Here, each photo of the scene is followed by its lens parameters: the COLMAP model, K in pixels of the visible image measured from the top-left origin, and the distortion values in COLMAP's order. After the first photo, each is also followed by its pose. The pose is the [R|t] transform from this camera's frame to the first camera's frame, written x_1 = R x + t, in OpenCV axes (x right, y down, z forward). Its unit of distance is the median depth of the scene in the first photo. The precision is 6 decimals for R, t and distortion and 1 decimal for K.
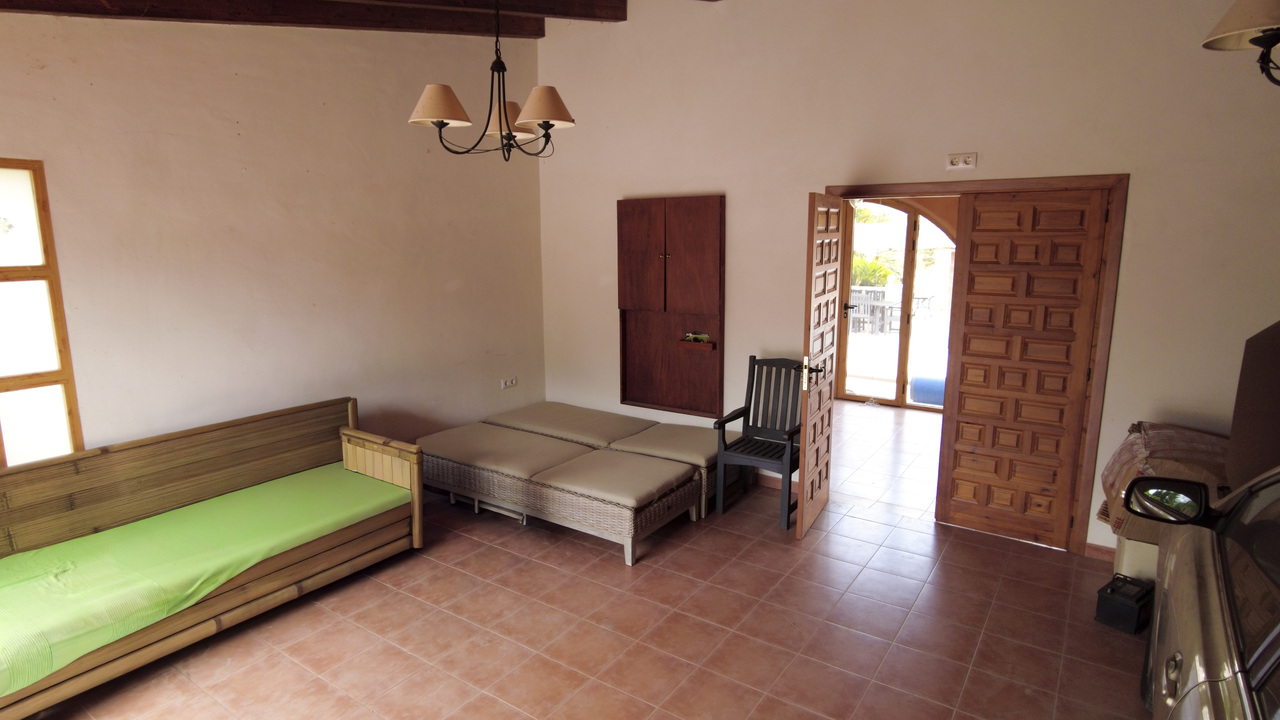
lens RADIAL K [[685.5, 0, 641.5], [0, 685.5, 359.7], [0, 0, 1]] dist [-0.001074, -0.000405]
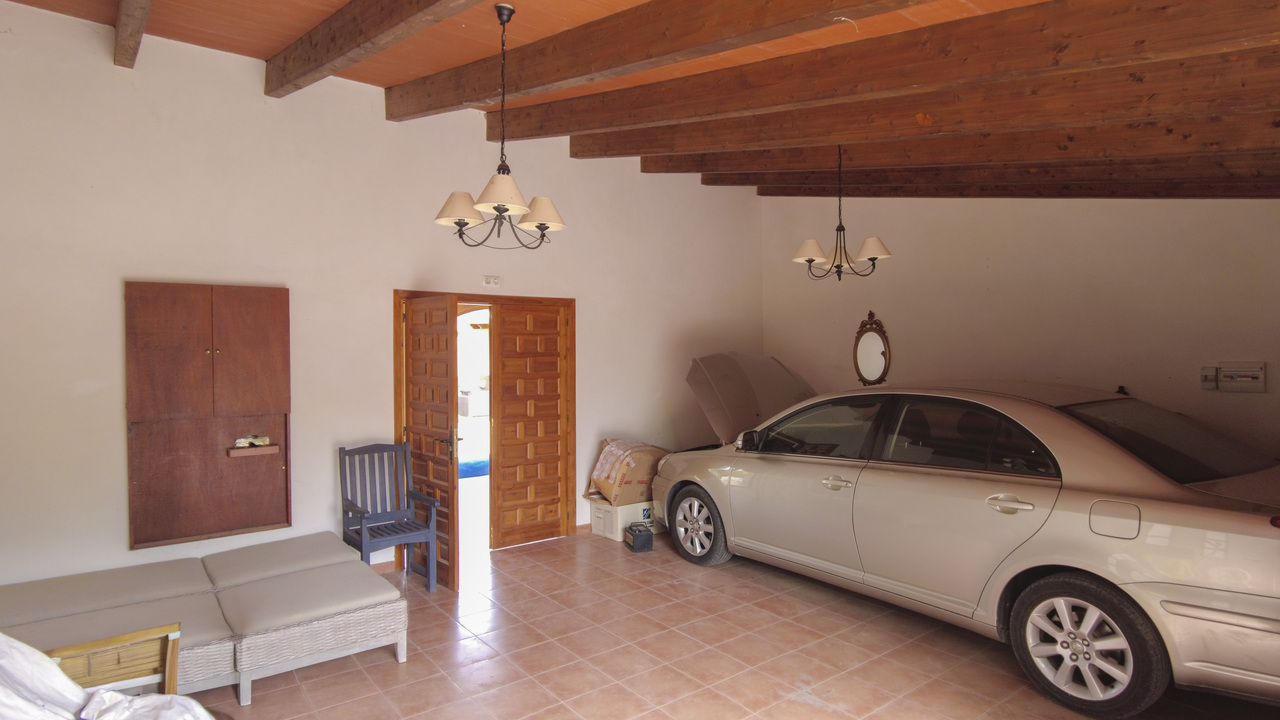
lens RADIAL K [[685.5, 0, 642.7], [0, 685.5, 360.7], [0, 0, 1]] dist [-0.001074, -0.000405]
pose [[0.293318, -0.010835, 0.955953, -0.766486], [0.176626, 0.983336, -0.043049, -0.011365], [-0.939557, 0.181473, 0.290344, 0.310881]]
